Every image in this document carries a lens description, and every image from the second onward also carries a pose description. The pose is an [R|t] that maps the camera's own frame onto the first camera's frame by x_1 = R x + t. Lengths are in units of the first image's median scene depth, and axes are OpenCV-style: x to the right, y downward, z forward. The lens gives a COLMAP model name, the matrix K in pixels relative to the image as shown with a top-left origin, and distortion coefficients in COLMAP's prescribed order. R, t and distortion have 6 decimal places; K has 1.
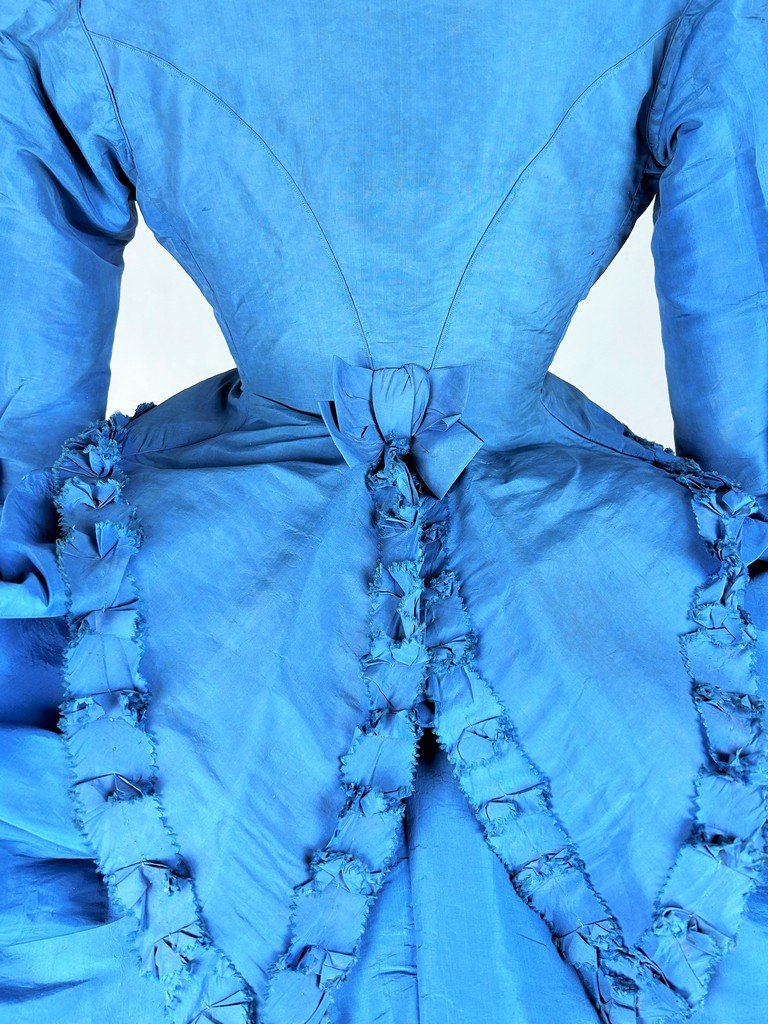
lens RADIAL K [[773.4, 0, 384.0], [0, 773.4, 512.0], [0, 0, 1]] dist [0.047514, -0.005771]
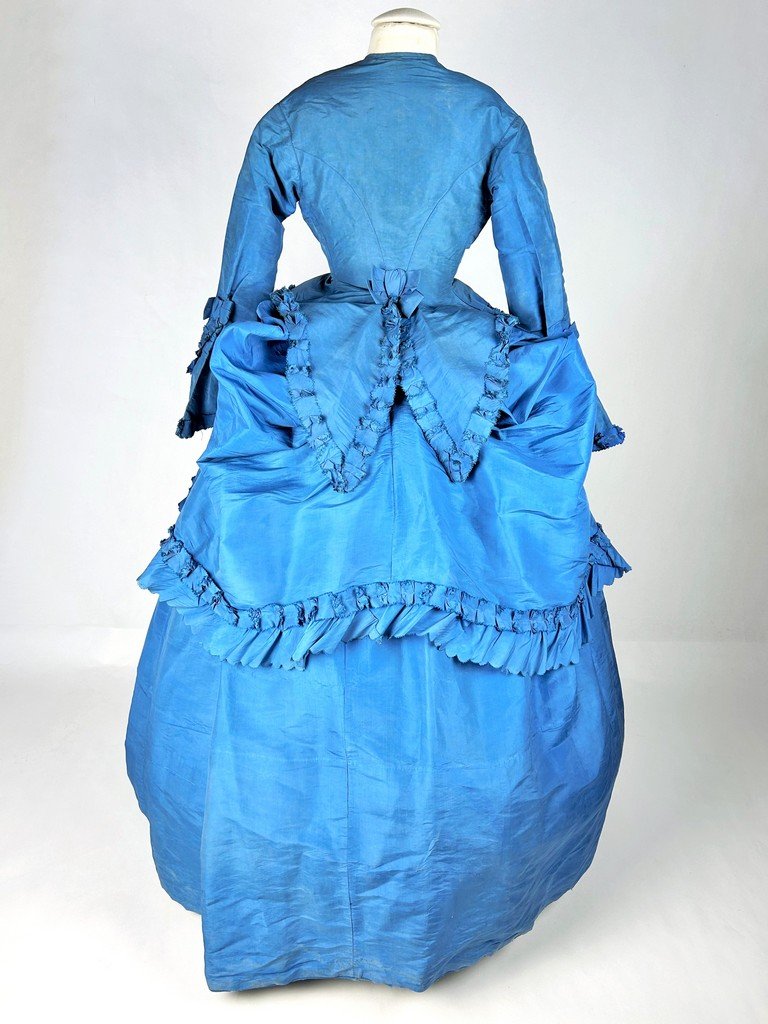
lens RADIAL K [[773.4, 0, 384.0], [0, 773.4, 512.0], [0, 0, 1]] dist [0.047514, -0.005771]
pose [[0.999292, 0.037605, 0.001233, 0.010043], [-0.037621, 0.998140, 0.047972, 0.585259], [0.000573, -0.047984, 0.998848, -1.939112]]
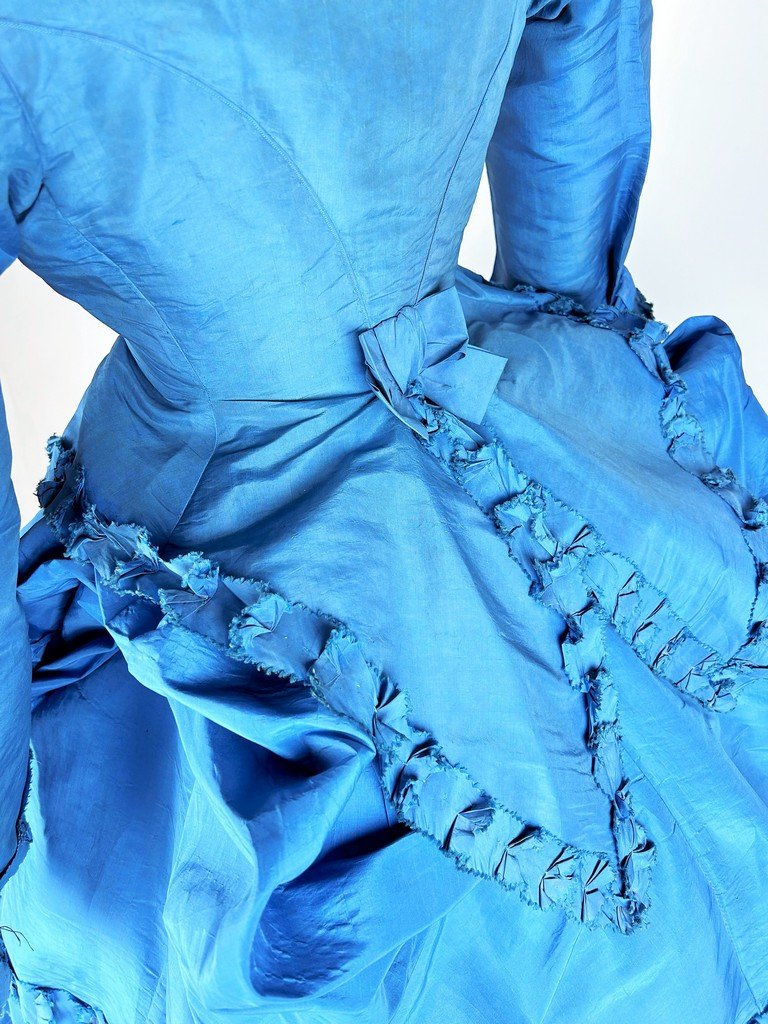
lens RADIAL K [[773.4, 0, 384.0], [0, 773.4, 512.0], [0, 0, 1]] dist [0.047514, -0.005771]
pose [[0.719972, -0.507239, 0.473656, -0.628281], [0.304734, 0.844244, 0.440896, -0.457494], [-0.623520, -0.173093, 0.762405, 0.281282]]
